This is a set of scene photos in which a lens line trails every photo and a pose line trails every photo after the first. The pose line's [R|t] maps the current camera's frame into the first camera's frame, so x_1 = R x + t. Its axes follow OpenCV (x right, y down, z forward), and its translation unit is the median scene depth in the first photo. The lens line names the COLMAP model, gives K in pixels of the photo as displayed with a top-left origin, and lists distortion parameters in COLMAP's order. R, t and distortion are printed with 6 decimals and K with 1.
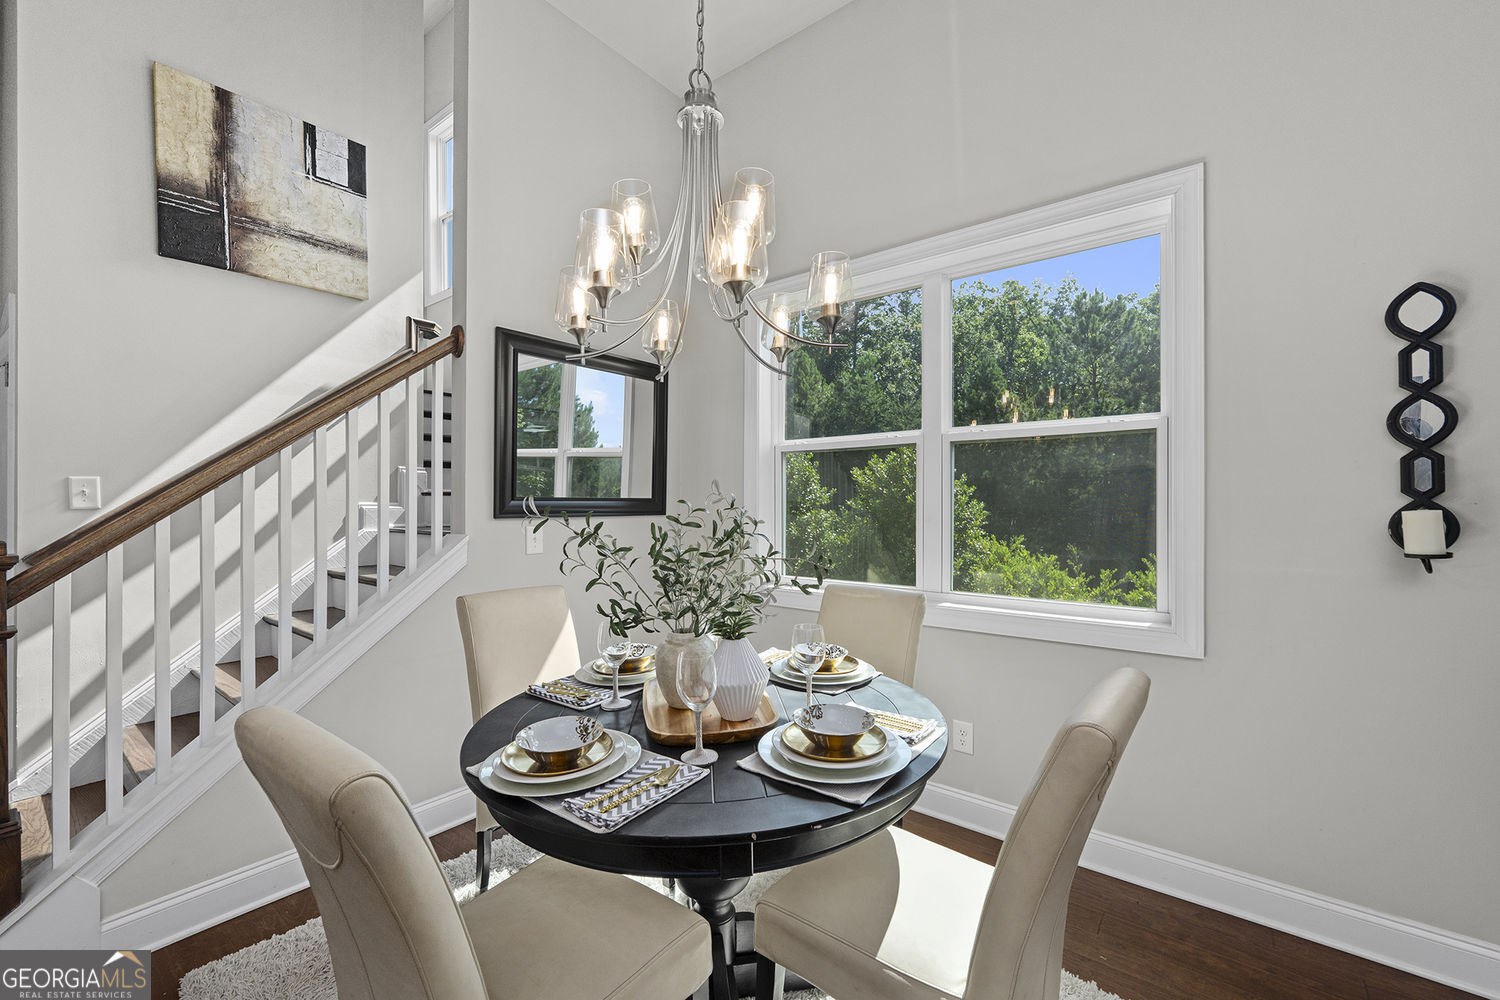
lens RADIAL K [[611.5, 0, 752.7], [0, 611.5, 508.2], [0, 0, 1]] dist [0.000112, 0.000001]
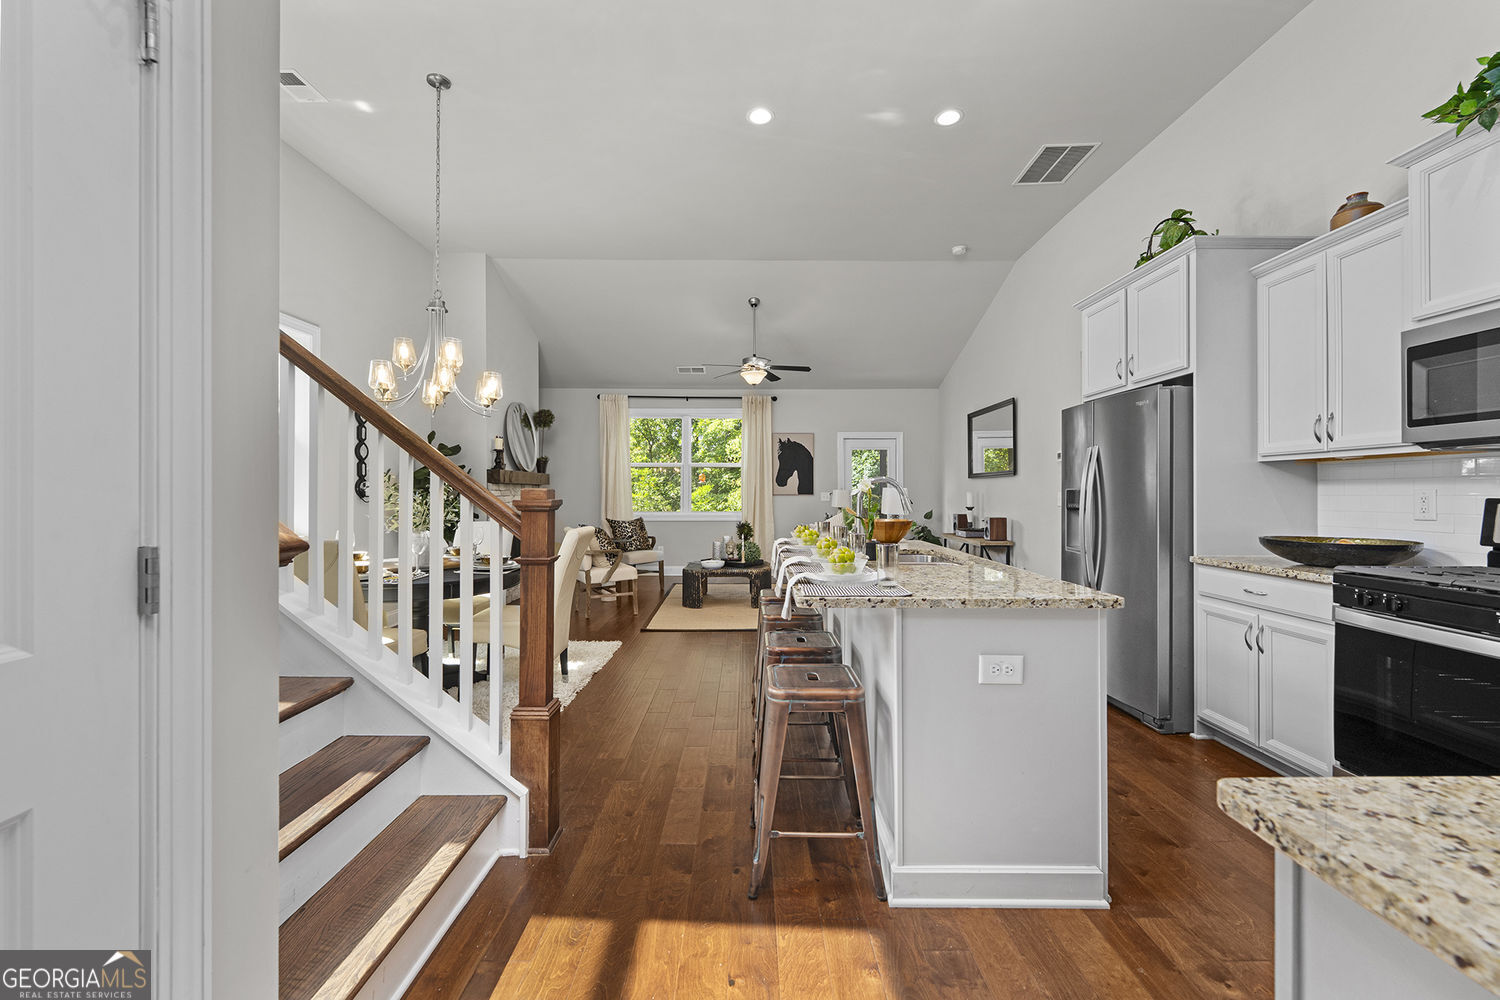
lens RADIAL K [[607.4, 0, 752.7], [0, 607.4, 490.7], [0, 0, 1]] dist [-0.000206, -0.000058]
pose [[-0.617748, 0.003907, 0.786366, -2.410403], [0.006812, 0.999977, 0.000383, 0.058923], [-0.786347, 0.005593, -0.617760, 1.339830]]
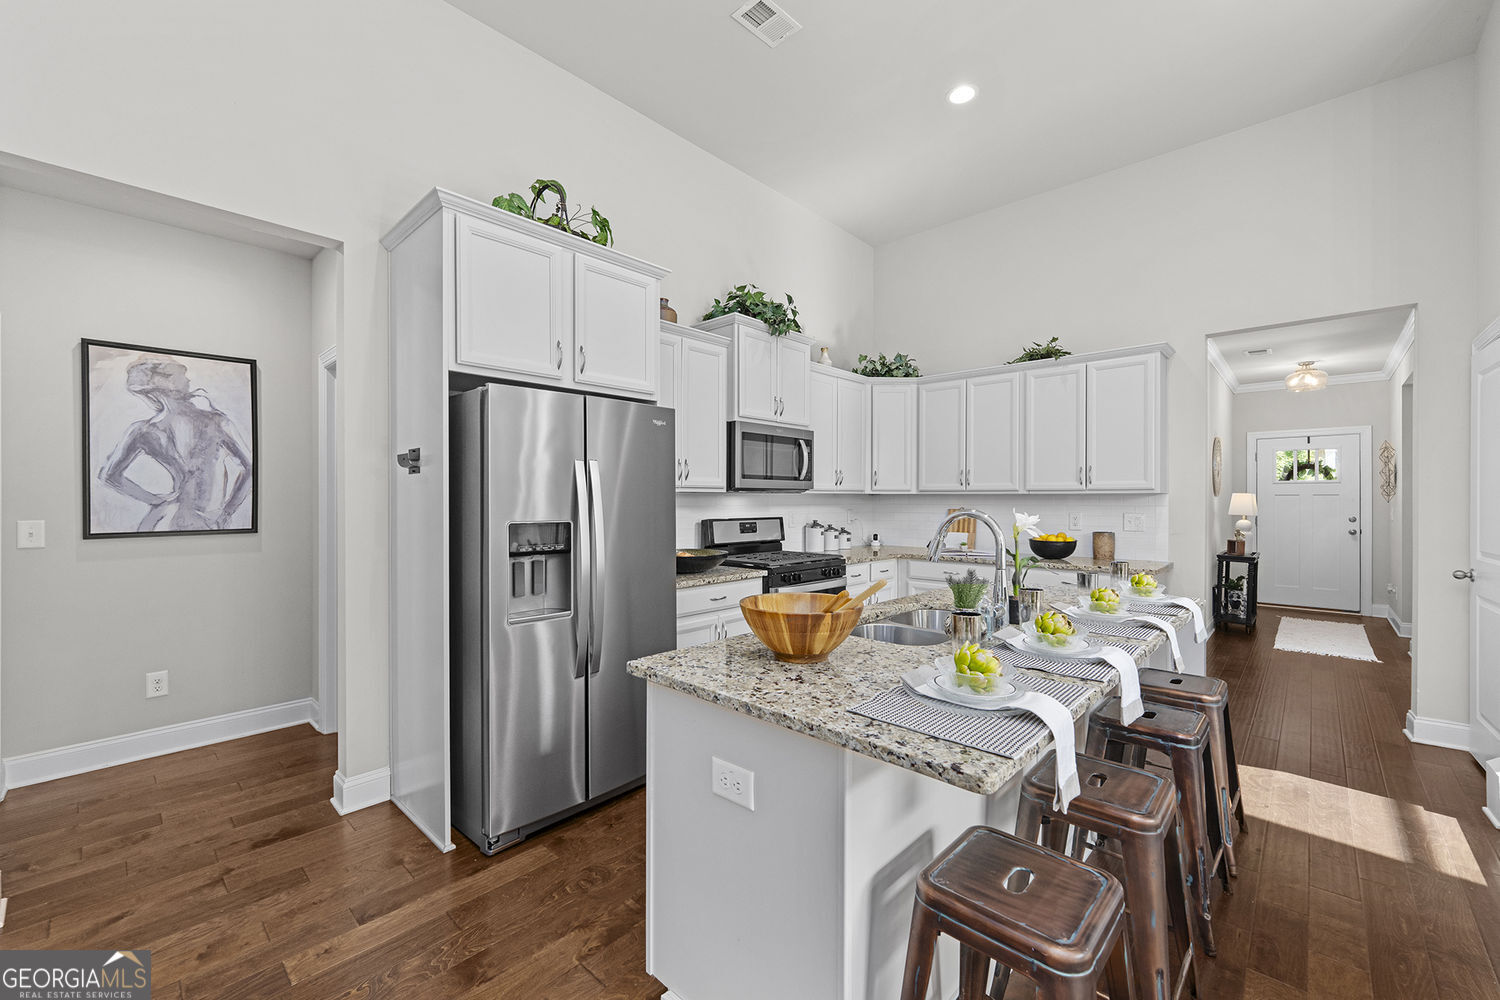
lens RADIAL K [[605.9, 0, 751.8], [0, 605.9, 498.2], [0, 0, 1]] dist [-0.000562, -0.000461]
pose [[-0.088812, 0.000378, -0.996048, -0.084571], [-0.009403, 0.999955, 0.001218, 0.002915], [0.996004, 0.009474, -0.088805, -0.323718]]
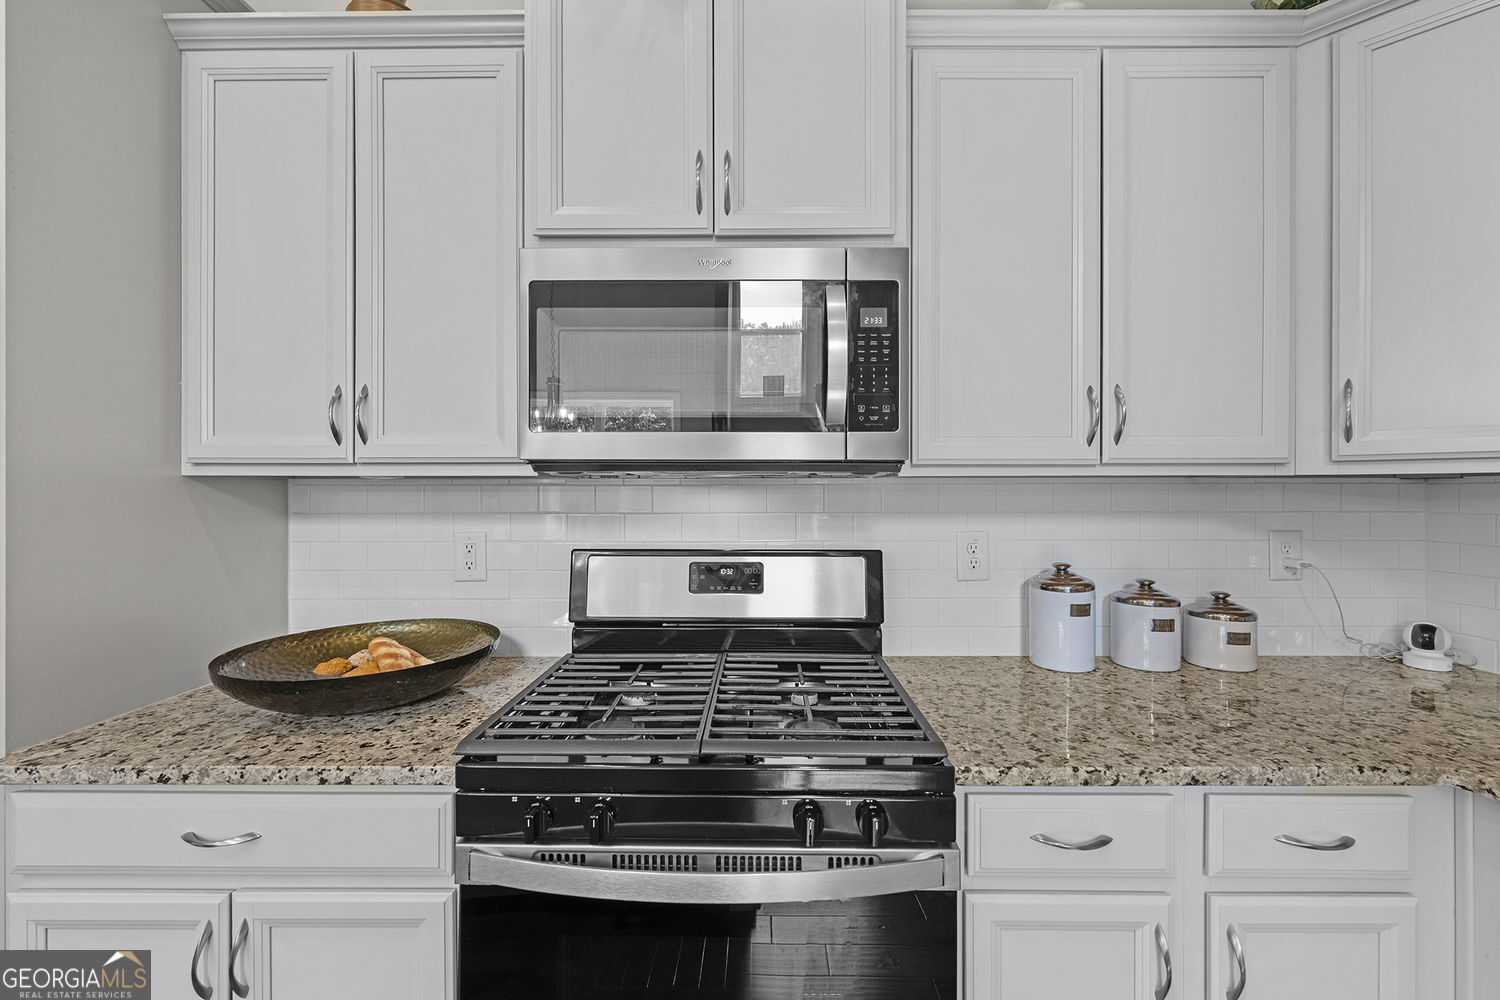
lens RADIAL K [[611.5, 0, 752.7], [0, 611.5, 493.1], [0, 0, 1]] dist [-0.000809, -0.000076]
pose [[-0.794211, 0.000522, -0.607642, -2.035558], [-0.004365, 0.999969, 0.006564, 0.000074], [0.607627, 0.007866, -0.794184, 0.149911]]
